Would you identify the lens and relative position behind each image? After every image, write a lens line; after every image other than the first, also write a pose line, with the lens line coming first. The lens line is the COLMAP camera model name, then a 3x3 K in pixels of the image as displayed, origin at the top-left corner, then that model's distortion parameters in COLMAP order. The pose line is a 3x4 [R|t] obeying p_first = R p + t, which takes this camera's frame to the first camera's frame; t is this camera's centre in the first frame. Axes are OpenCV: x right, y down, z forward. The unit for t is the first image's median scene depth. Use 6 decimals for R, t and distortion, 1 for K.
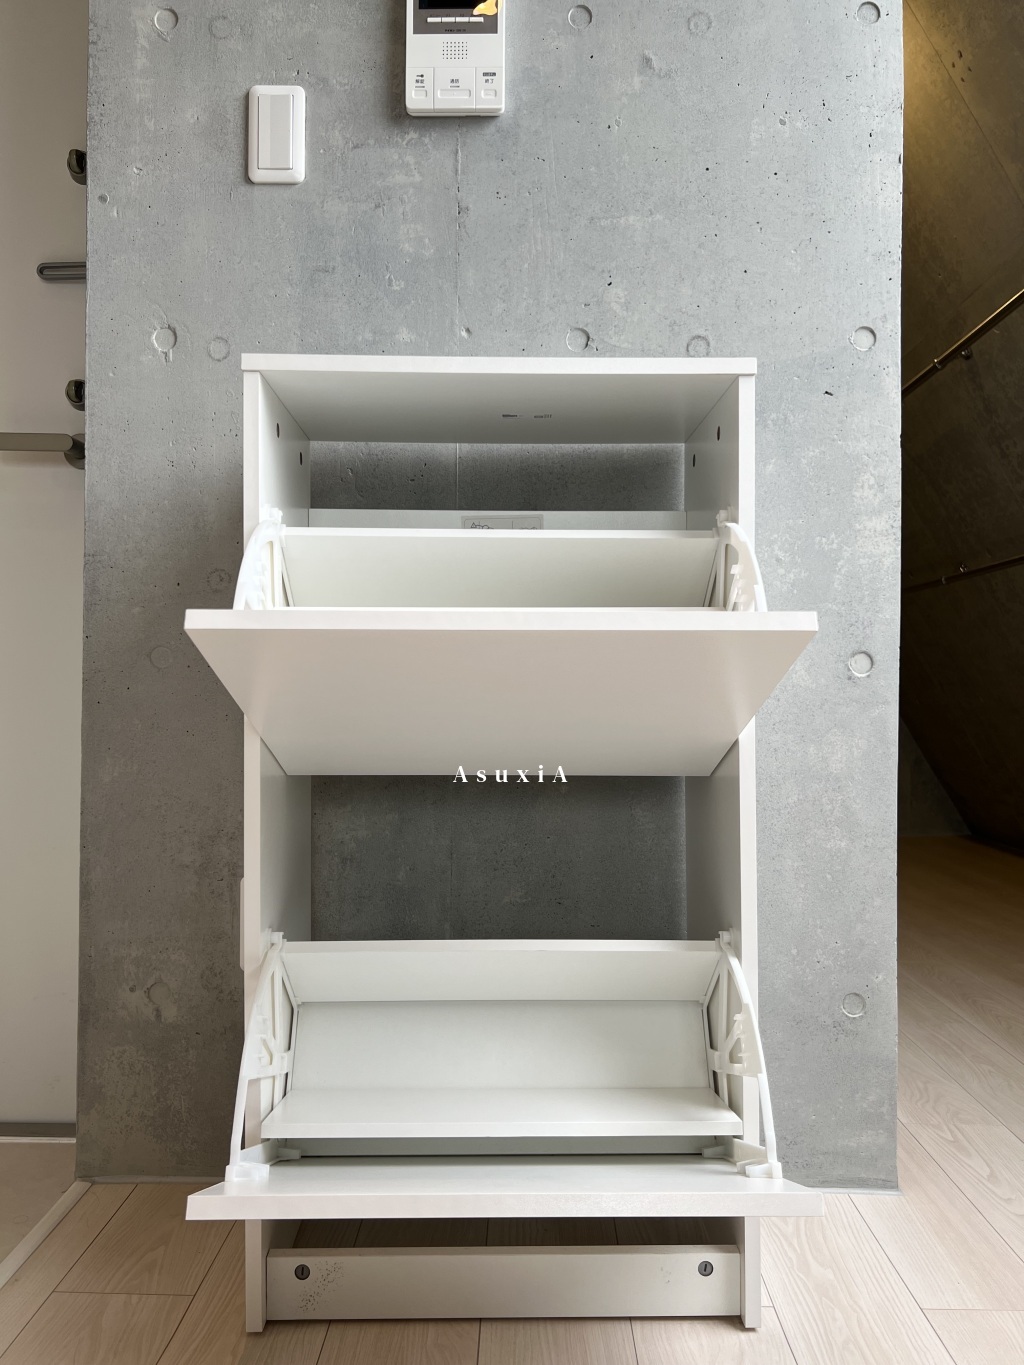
lens RADIAL K [[1036.8, 0, 512.0], [0, 1036.8, 682.5], [0, 0, 1]] dist [0.037455, -0.039668]
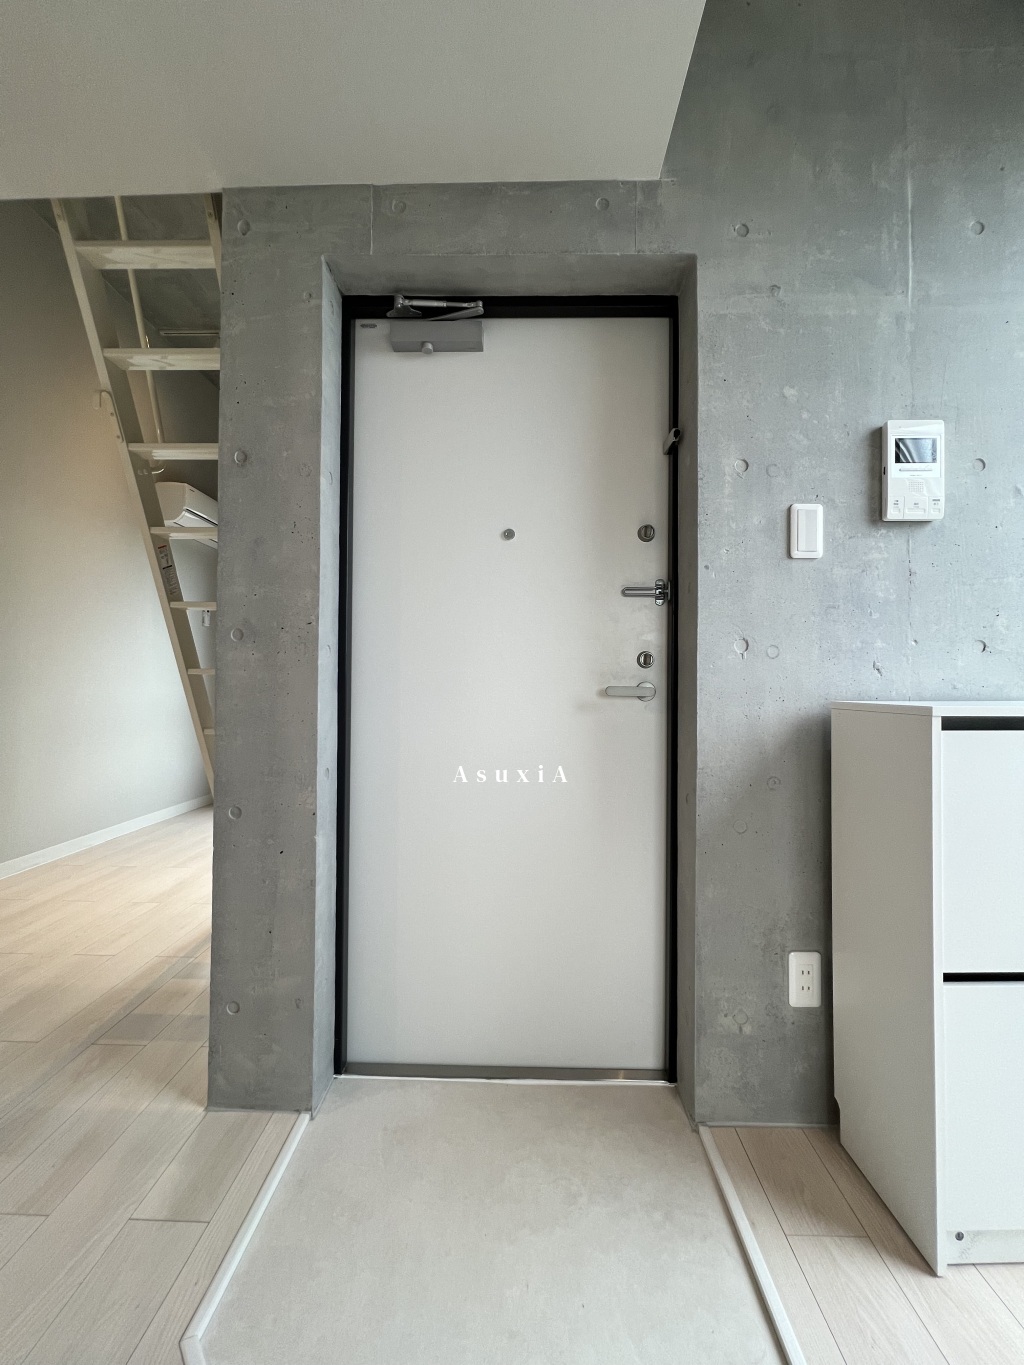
lens RADIAL K [[545.9, 0, 516.3], [0, 545.9, 682.3], [0, 0, 1]] dist [-0.002148, 0.000881]
pose [[0.999996, -0.001034, -0.002624, -0.714236], [0.001027, 0.999996, -0.002542, -0.266816], [0.002627, 0.002539, 0.999993, 0.076128]]
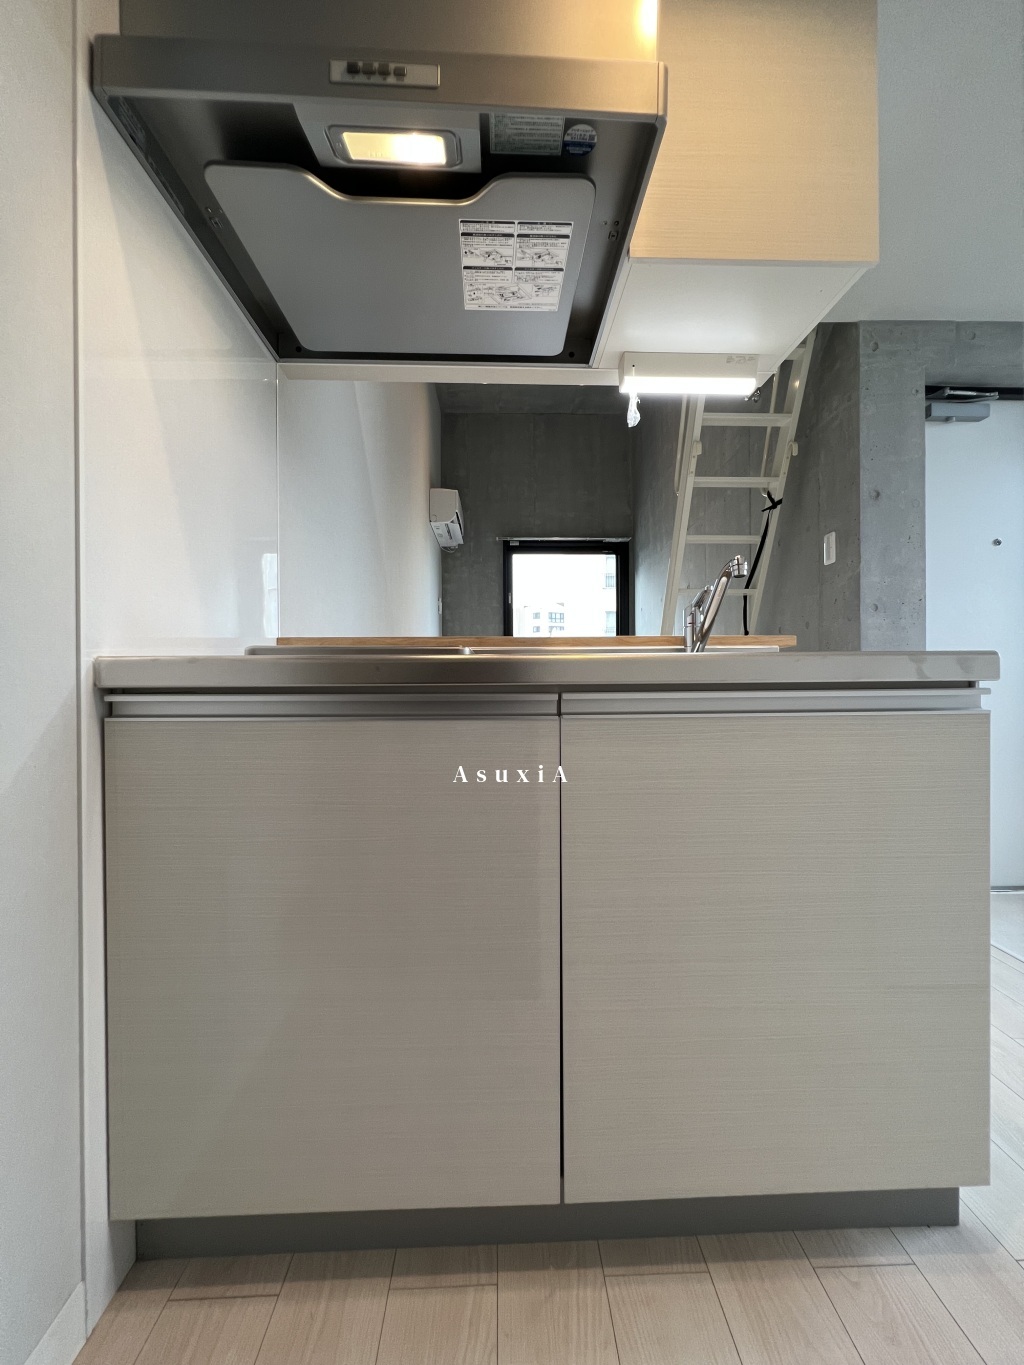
lens RADIAL K [[545.9, 0, 516.3], [0, 545.9, 682.3], [0, 0, 1]] dist [-0.002148, 0.000881]
pose [[0.998766, -0.011807, 0.048231, -2.252797], [0.011142, 0.999840, 0.014029, -0.179606], [-0.048389, -0.013474, 0.998738, -0.425732]]
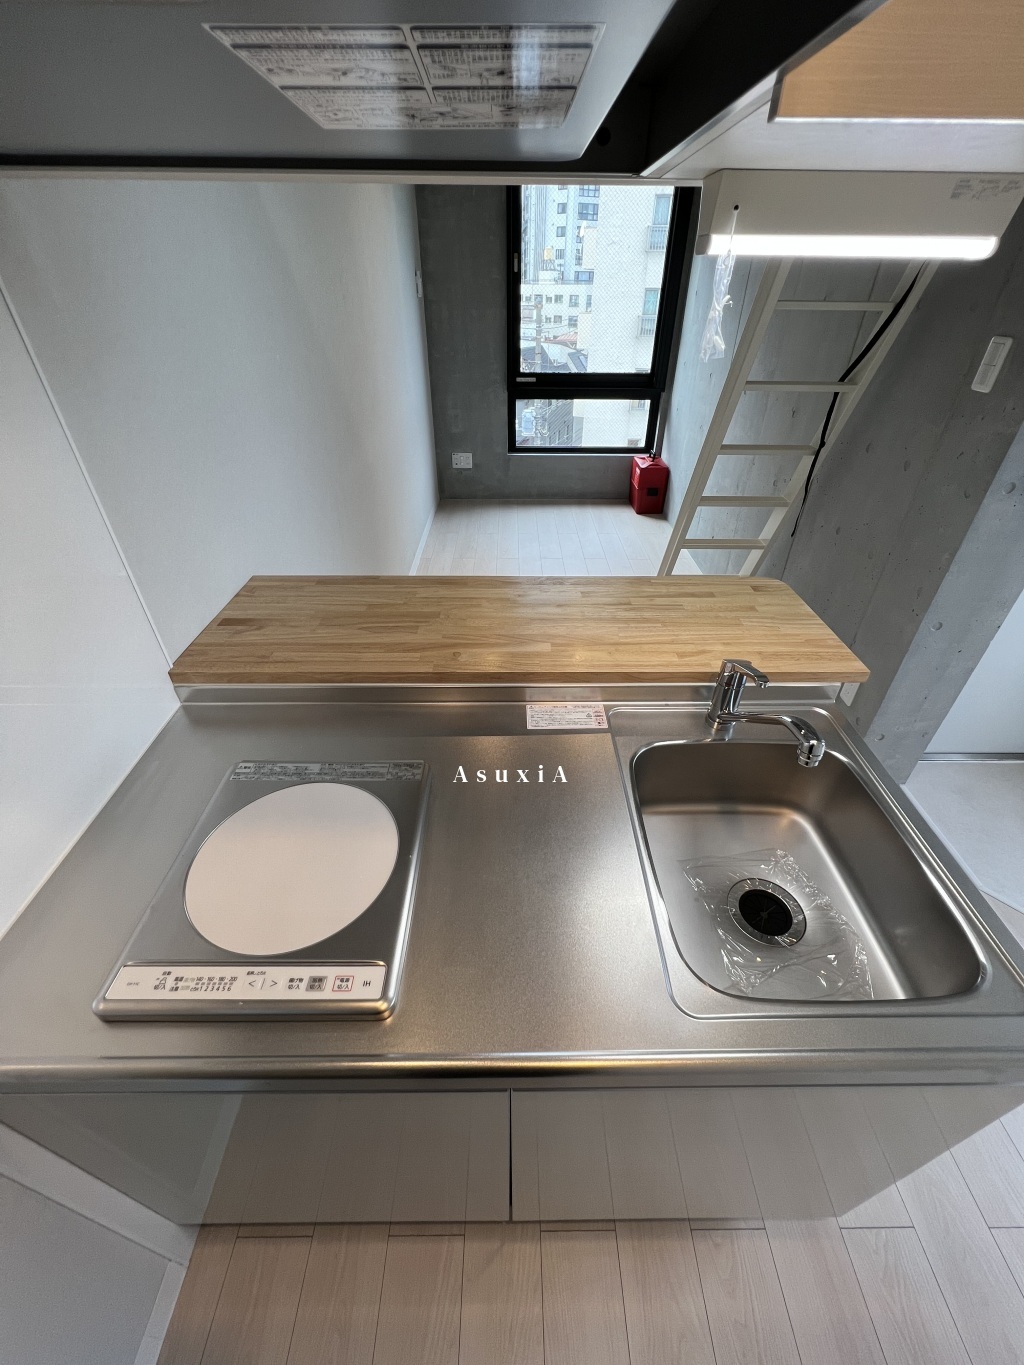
lens RADIAL K [[545.9, 0, 516.3], [0, 545.9, 682.3], [0, 0, 1]] dist [-0.002148, 0.000881]
pose [[0.999763, -0.014039, 0.016663, -2.178276], [0.001363, 0.803545, 0.595243, -0.680103], [-0.021747, -0.595079, 0.803373, -0.030912]]
